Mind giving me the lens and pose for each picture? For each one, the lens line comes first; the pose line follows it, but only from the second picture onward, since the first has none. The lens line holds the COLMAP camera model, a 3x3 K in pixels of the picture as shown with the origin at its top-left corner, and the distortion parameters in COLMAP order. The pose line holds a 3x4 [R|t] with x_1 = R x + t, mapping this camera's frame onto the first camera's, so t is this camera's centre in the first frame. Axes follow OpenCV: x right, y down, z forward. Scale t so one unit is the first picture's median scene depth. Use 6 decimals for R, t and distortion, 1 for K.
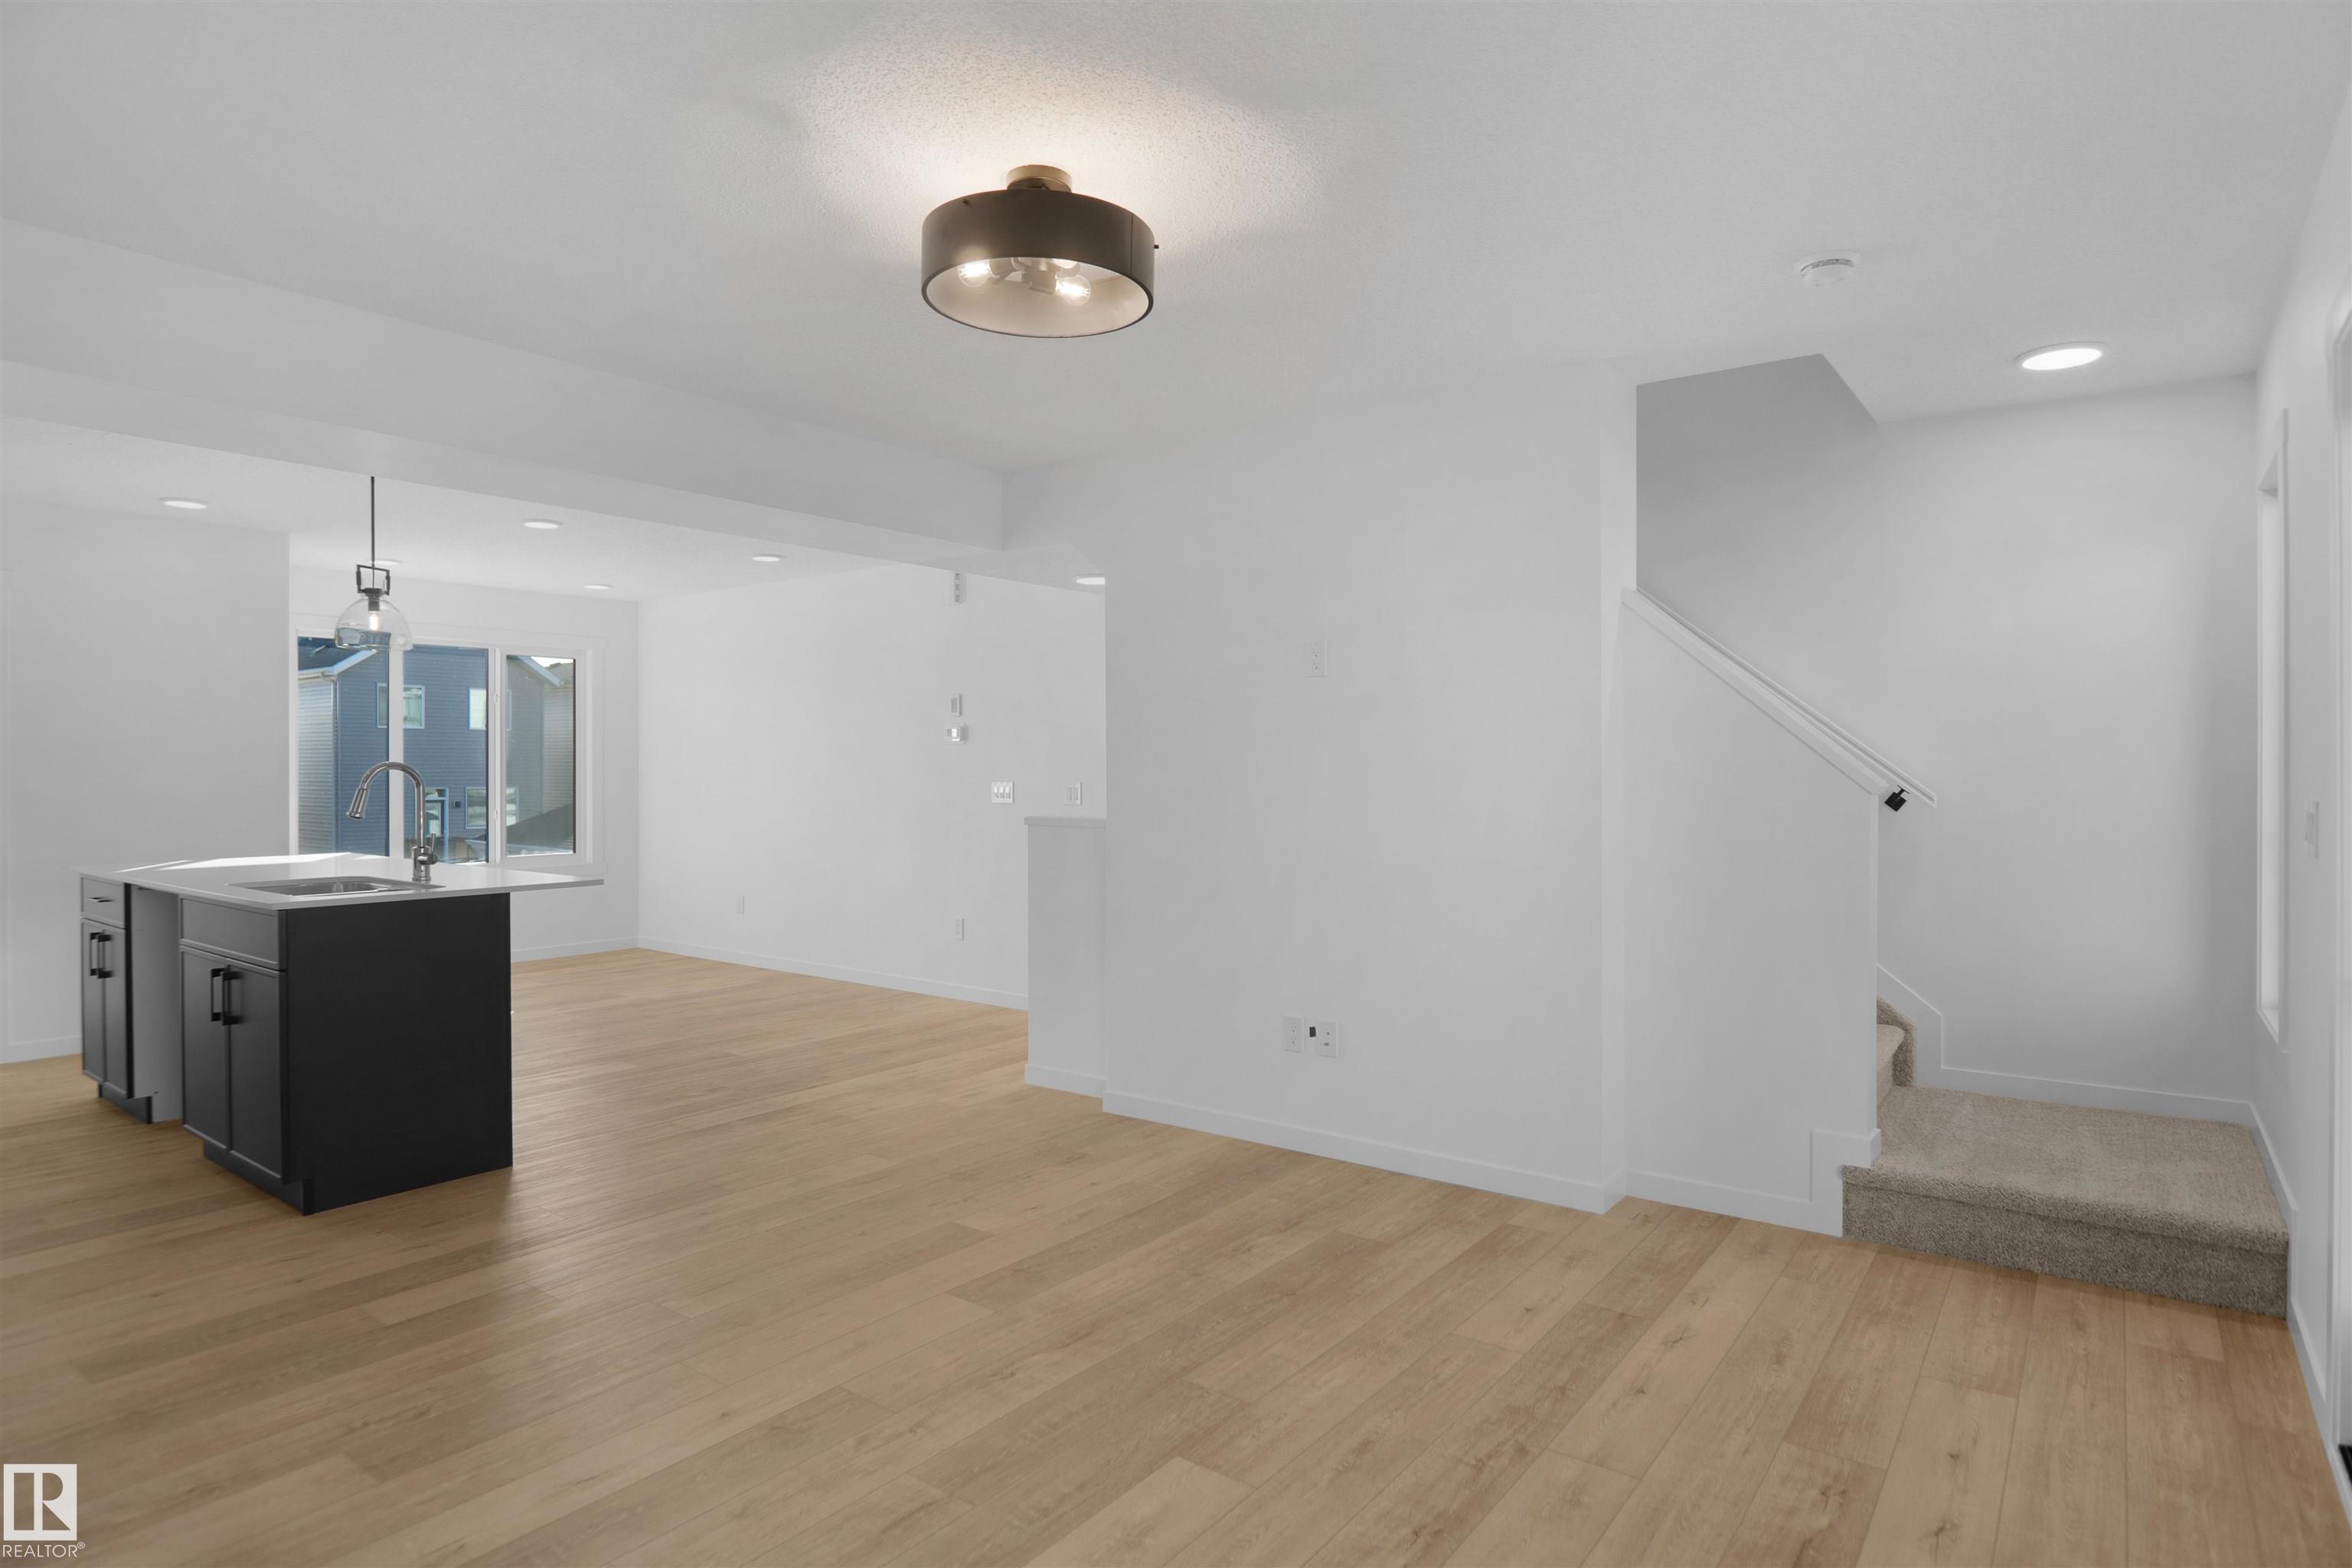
lens RADIAL K [[1278.8, 0, 1173.5], [0, 1278.8, 768.6], [0, 0, 1]] dist [-0.030057, 0.008784]
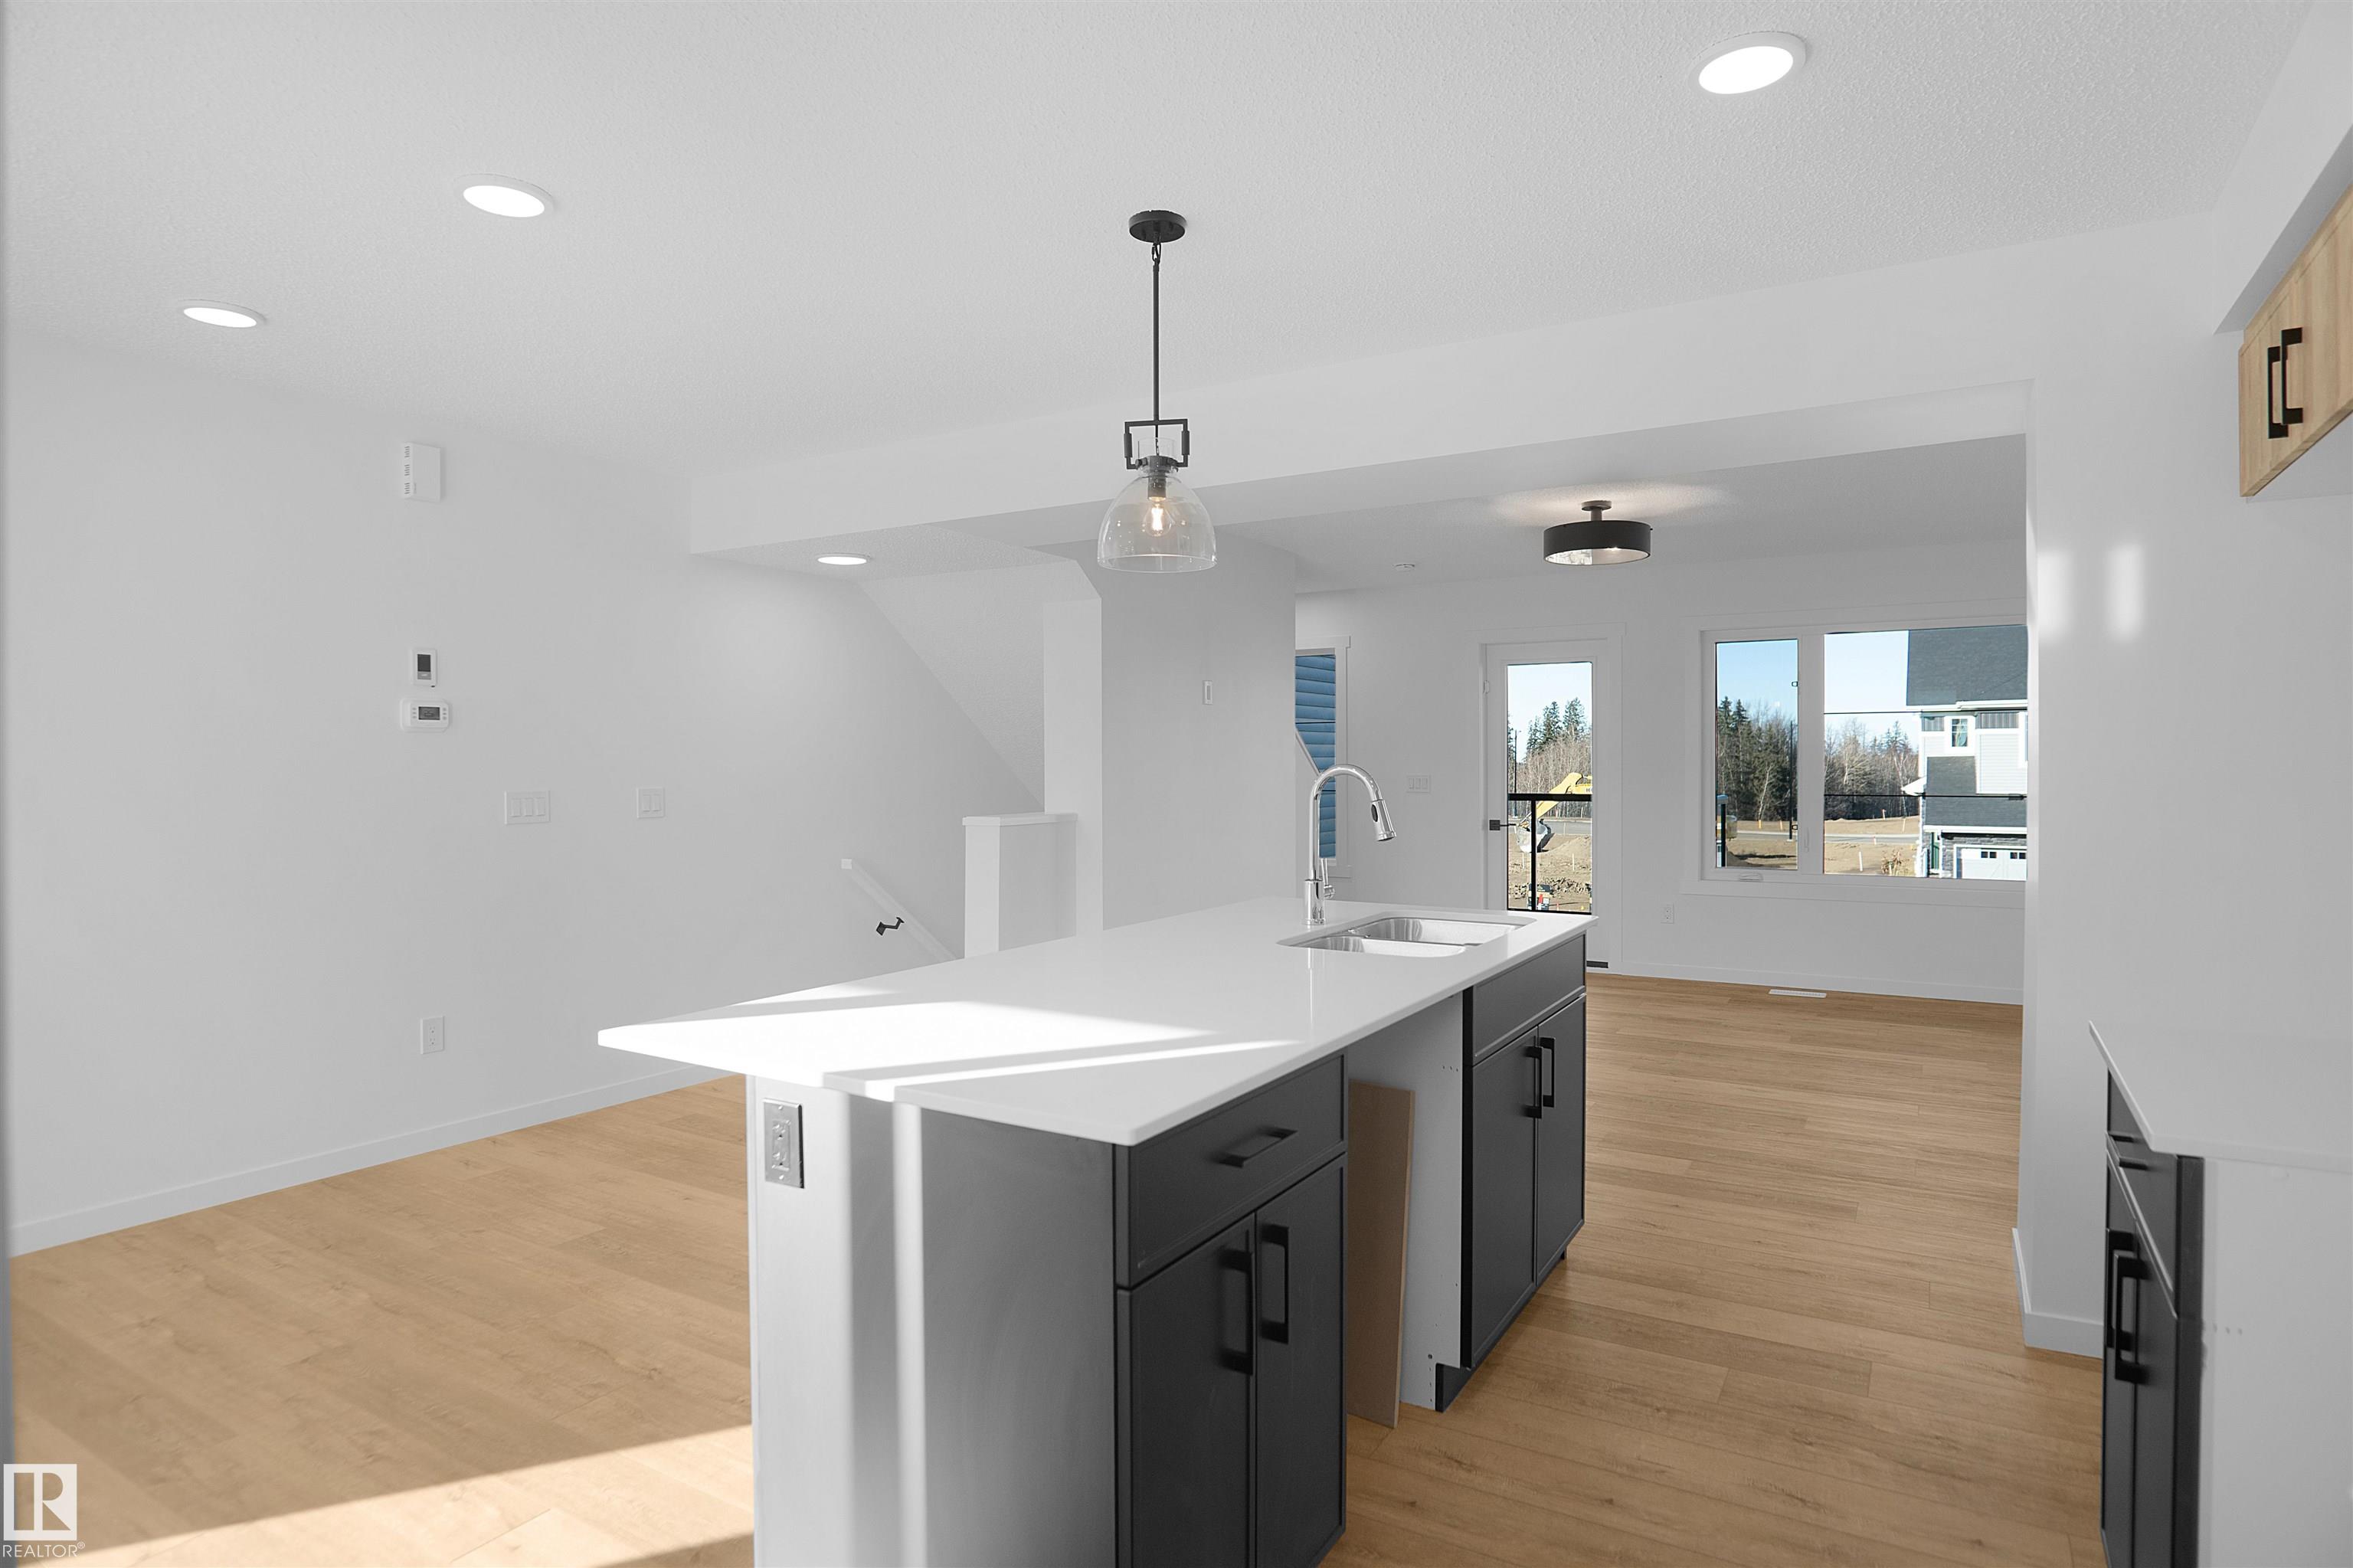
lens RADIAL K [[1279.4, 0, 1208.1], [0, 1279.4, 778.3], [0, 0, 1]] dist [-0.030057, 0.008784]
pose [[-0.108839, -0.013383, 0.993969, -1.485640], [0.001740, 0.999905, 0.013654, -0.008347], [-0.994058, 0.003215, -0.108805, 1.267448]]
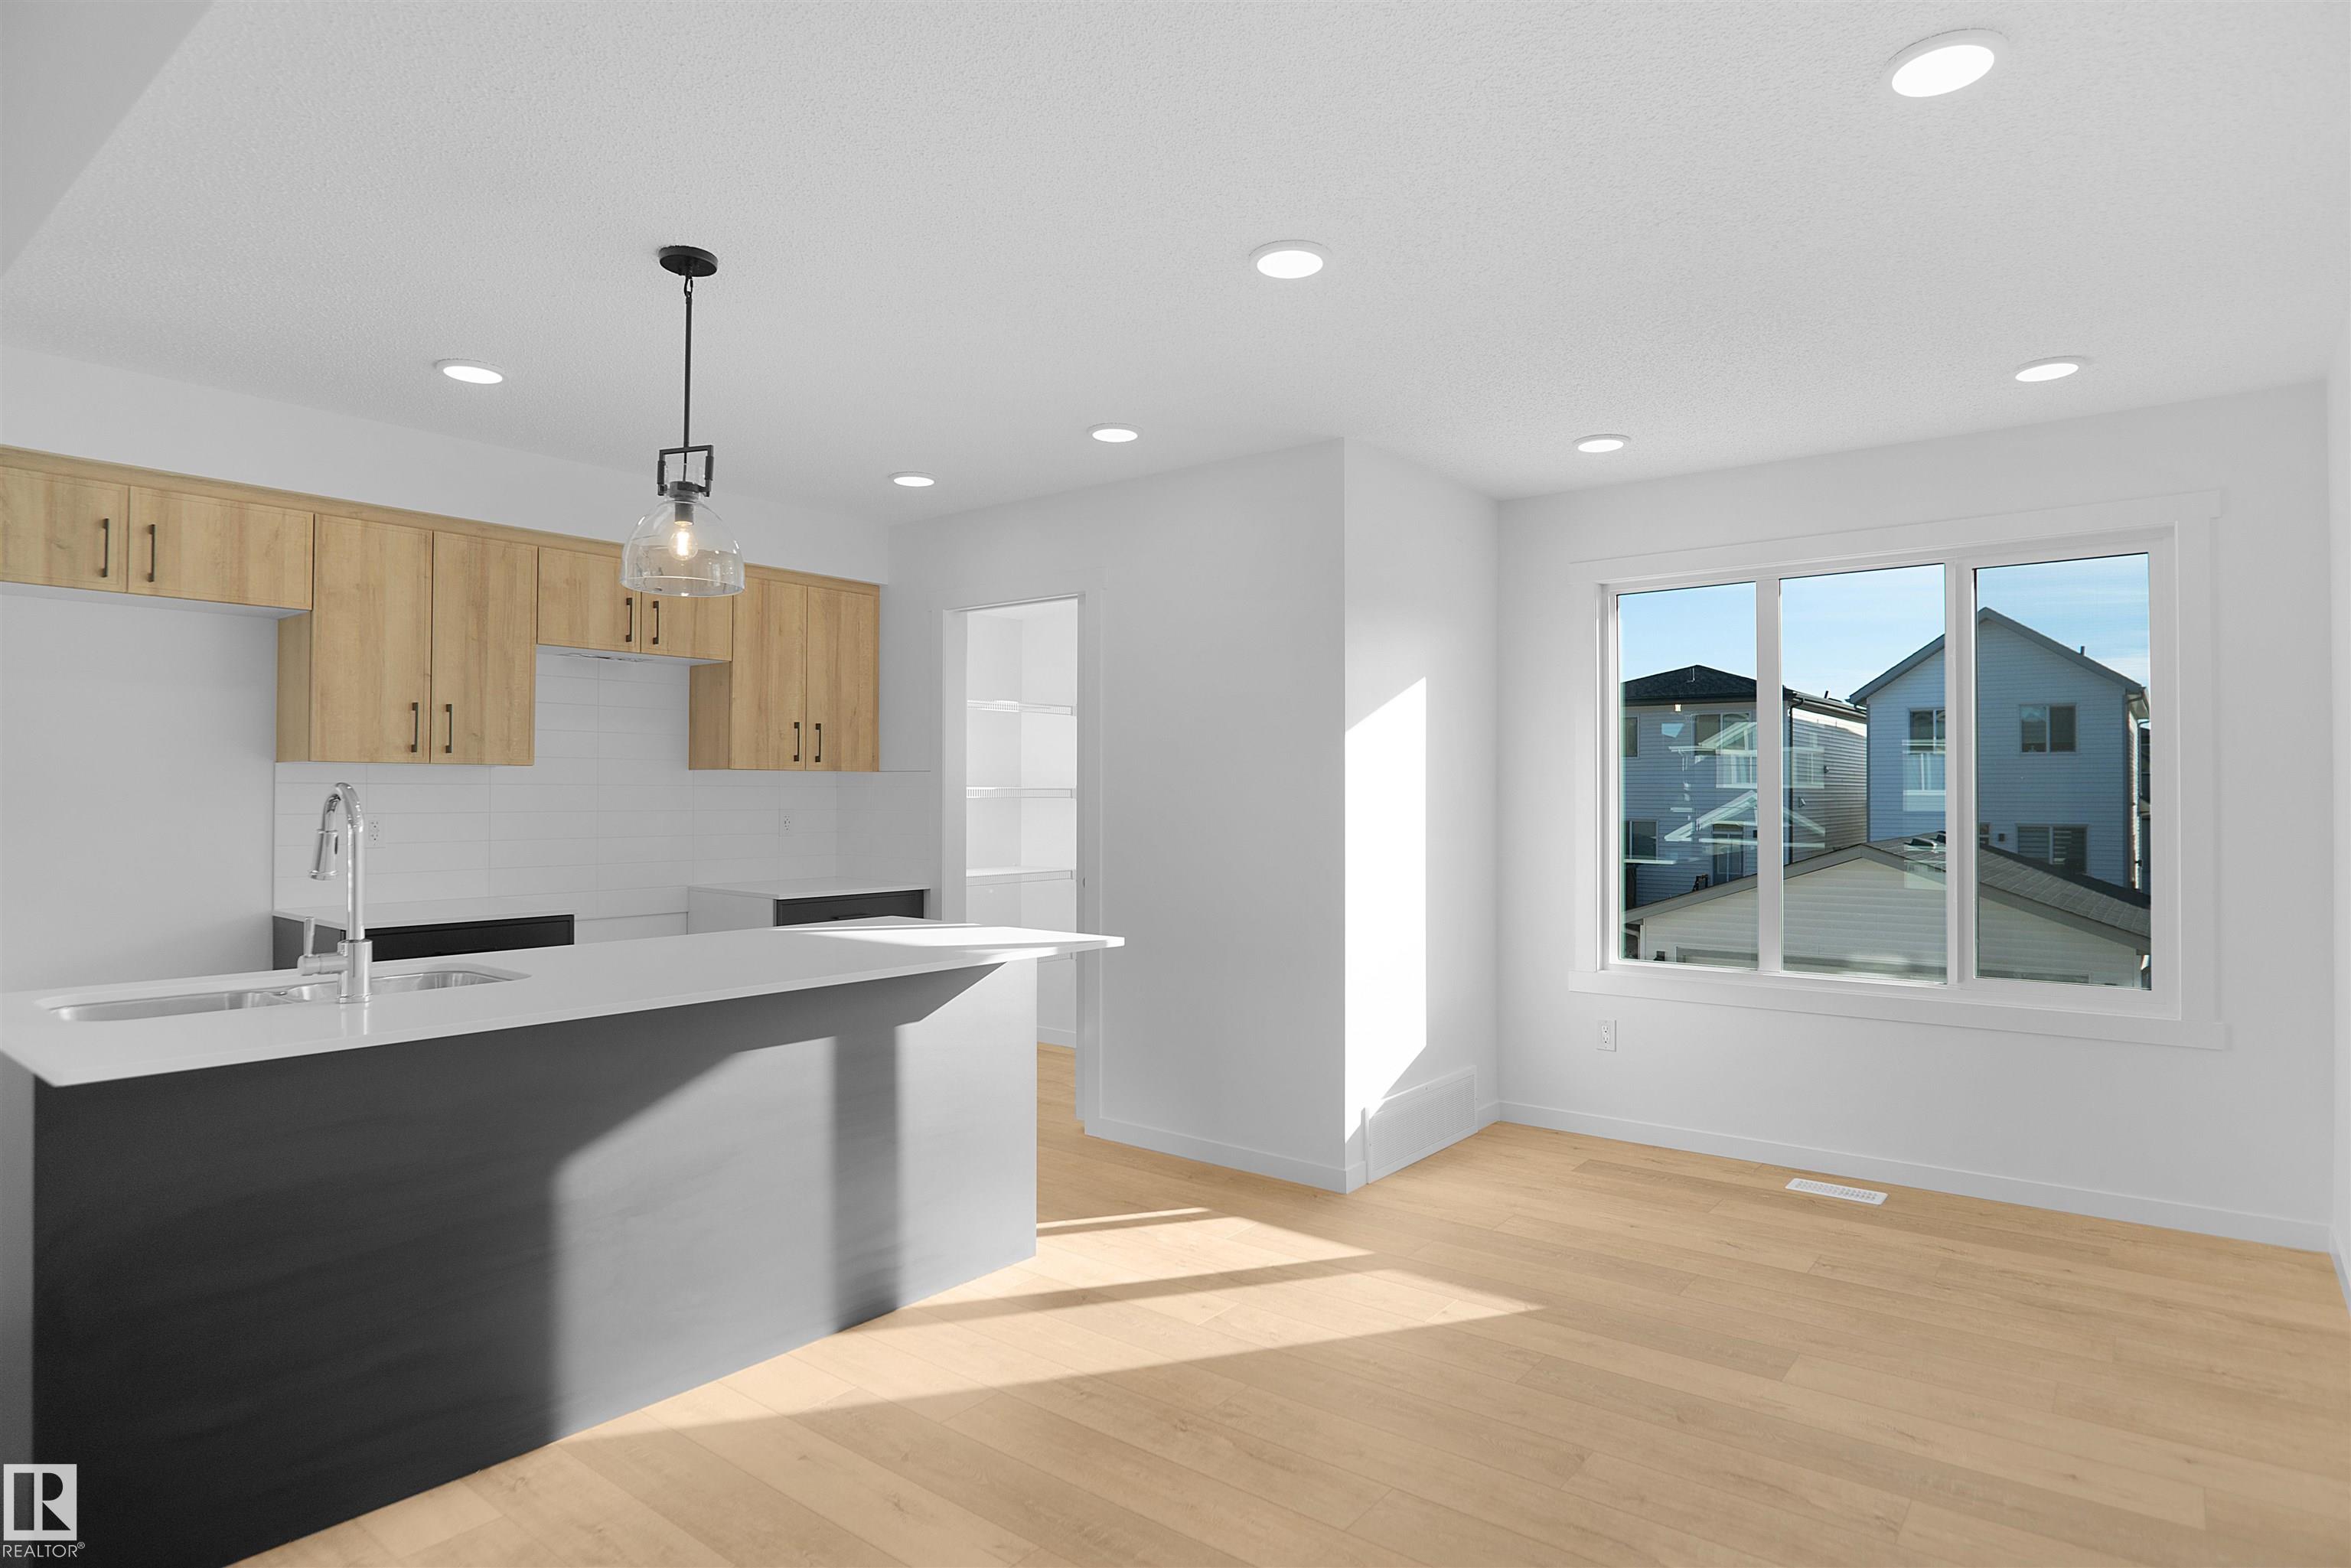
lens RADIAL K [[1278.2, 0, 1182.9], [0, 1278.2, 788.8], [0, 0, 1]] dist [-0.030057, 0.008784]
pose [[-0.017620, -0.005013, -0.999832, -0.062786], [-0.002220, 0.999985, -0.004975, 0.000310], [0.999842, 0.002132, -0.017631, 1.512467]]
